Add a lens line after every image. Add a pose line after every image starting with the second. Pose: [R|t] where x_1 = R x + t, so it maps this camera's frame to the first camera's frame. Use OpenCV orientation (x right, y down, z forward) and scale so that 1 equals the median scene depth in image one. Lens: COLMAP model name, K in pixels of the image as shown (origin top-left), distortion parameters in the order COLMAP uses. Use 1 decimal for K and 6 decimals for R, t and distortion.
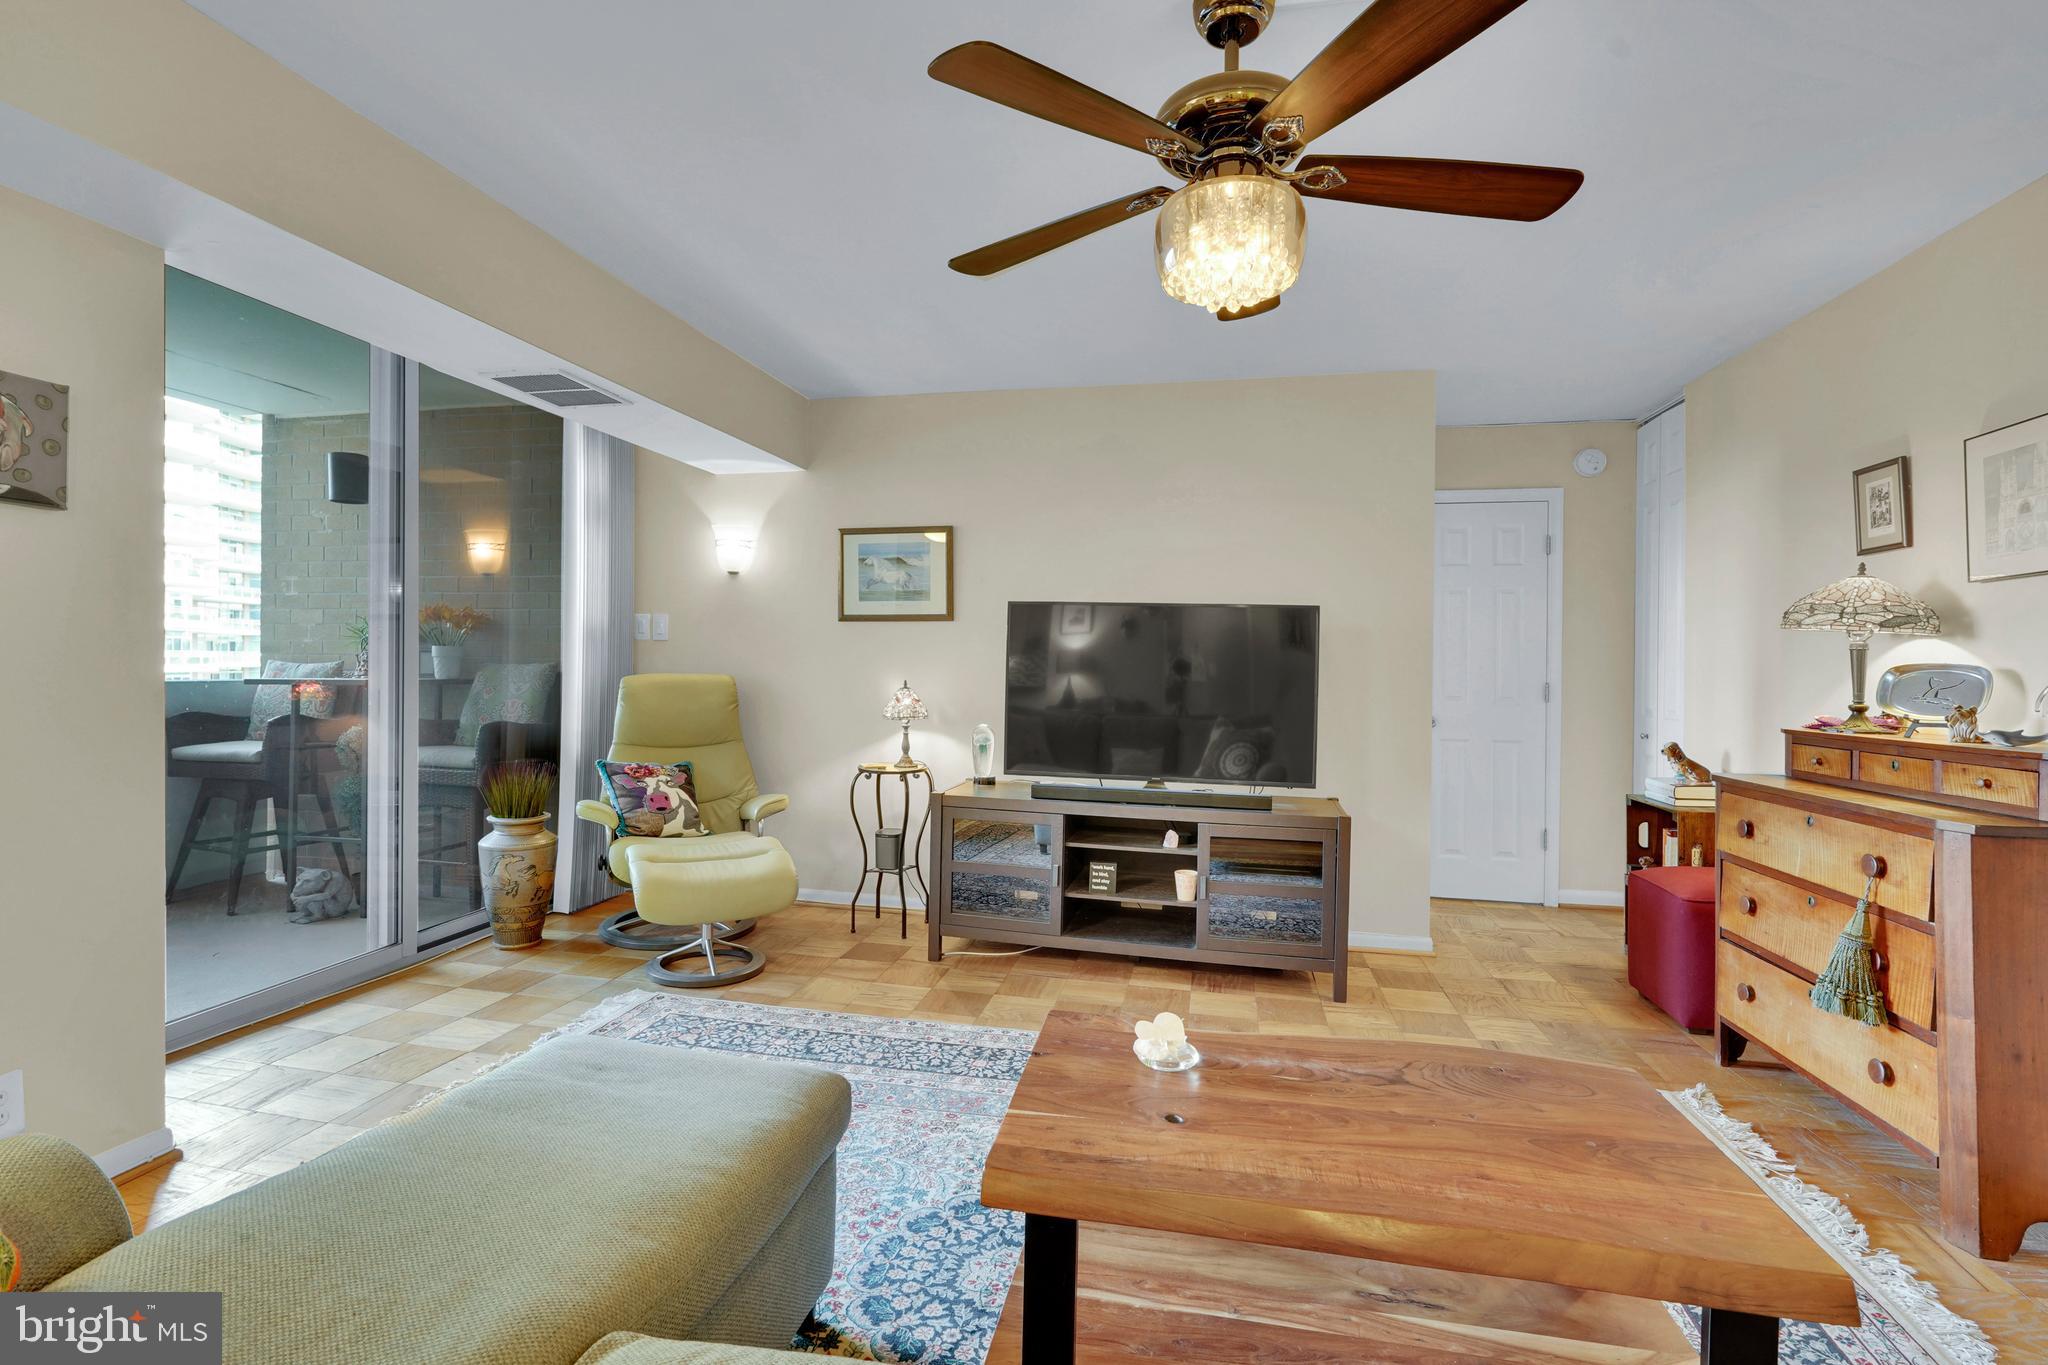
lens RADIAL K [[941.5, 0, 993.1], [0, 941.5, 654.7], [0, 0, 1]] dist [-0.009259, 0.004500]
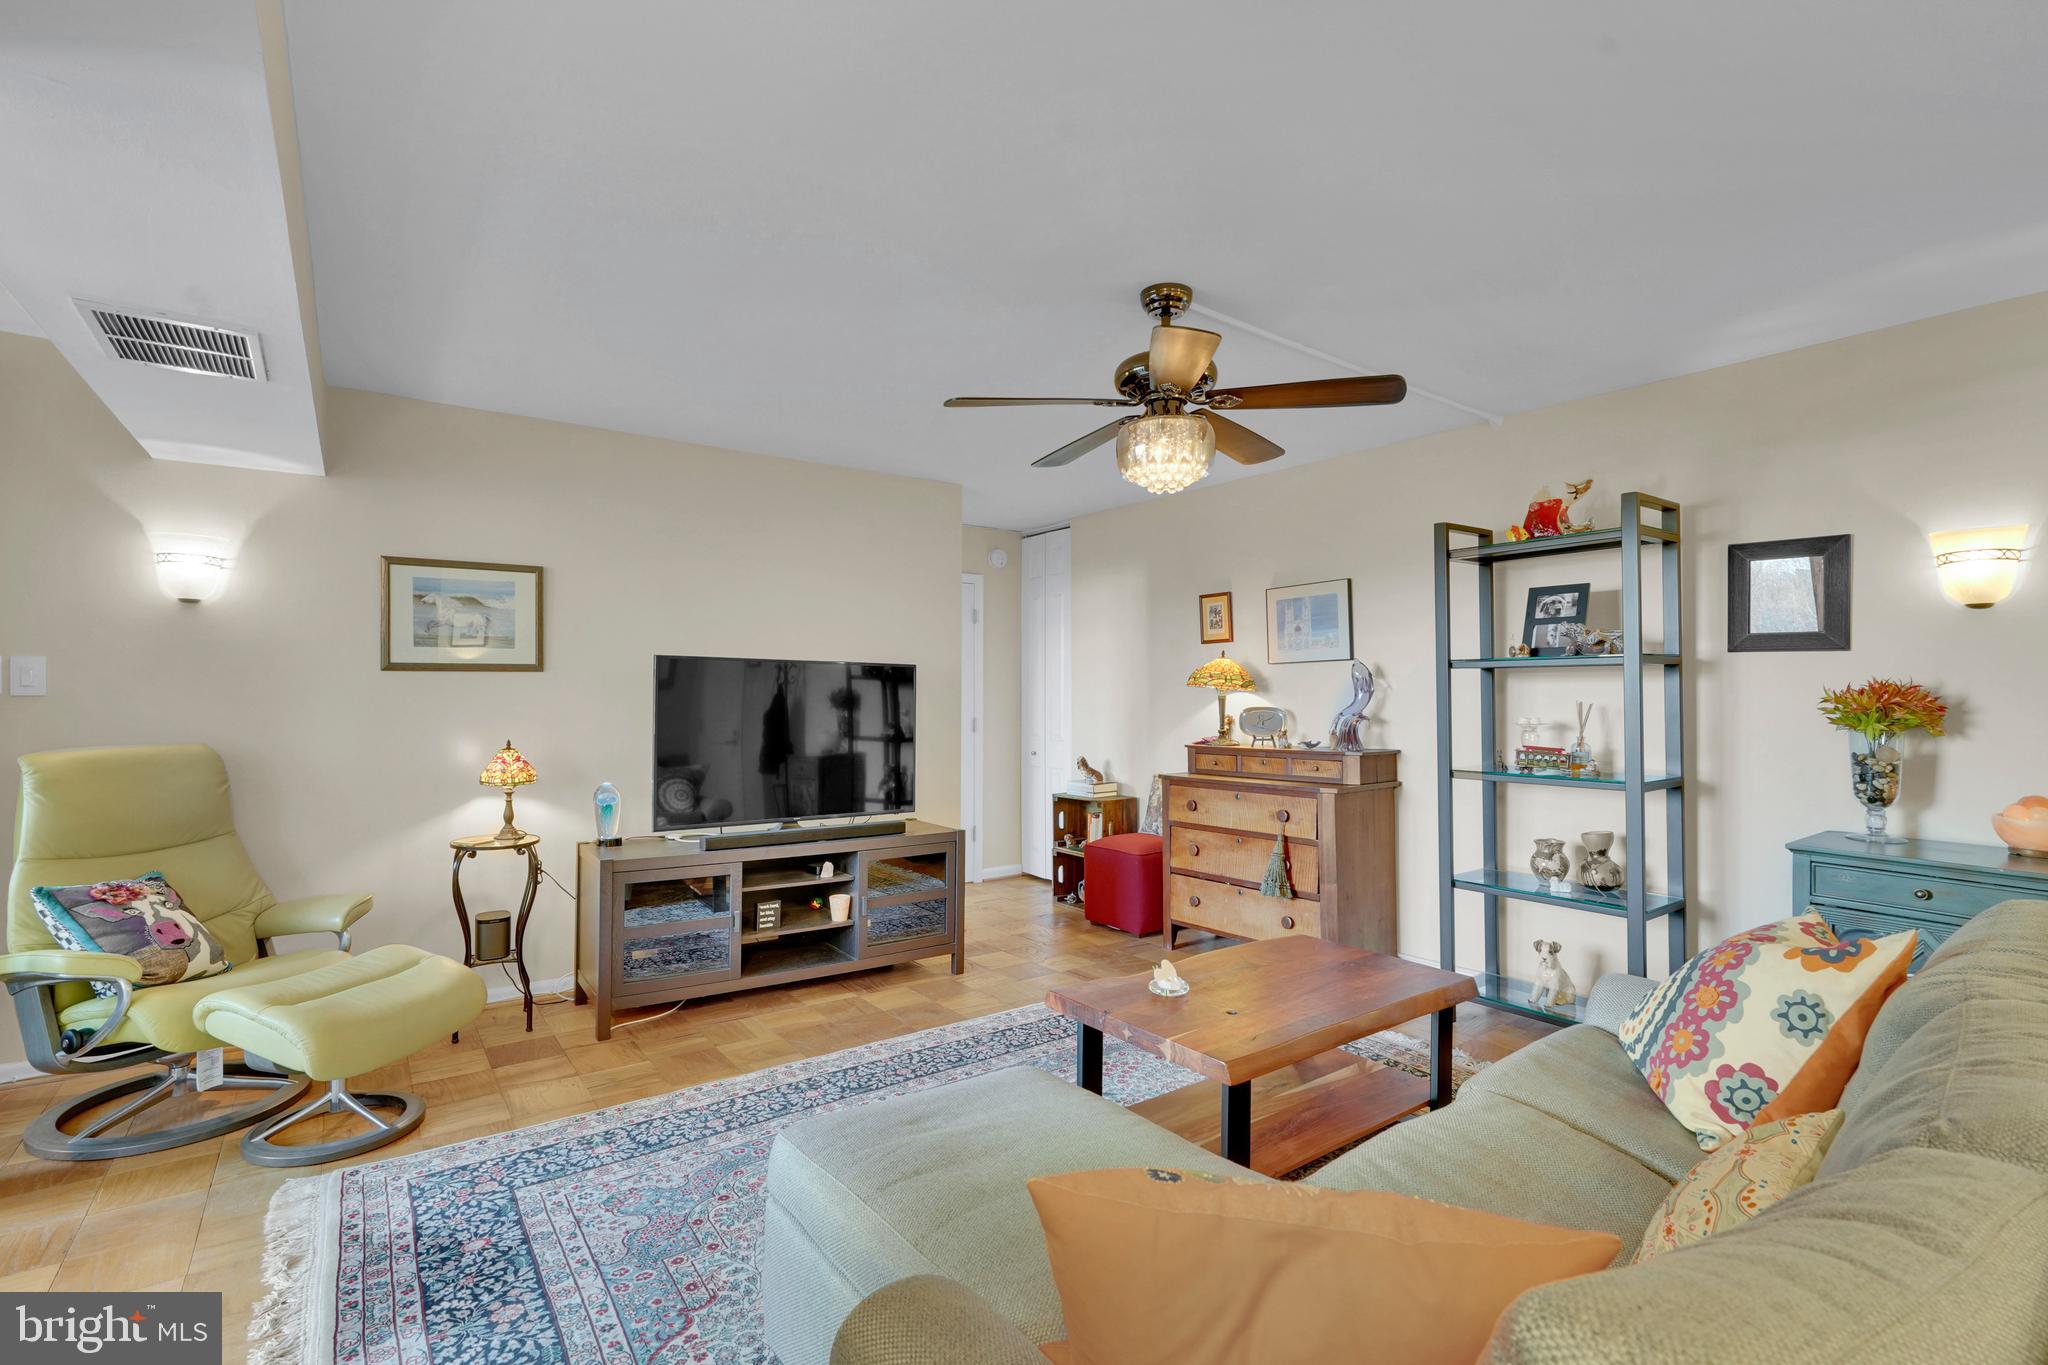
lens RADIAL K [[941.5, 0, 991.0], [0, 941.5, 680.4], [0, 0, 1]] dist [-0.009259, 0.004500]
pose [[0.670854, -0.002916, 0.741584, -0.524850], [0.004091, 0.999992, 0.000231, -0.032143], [-0.741578, 0.002879, 0.670860, 0.091880]]
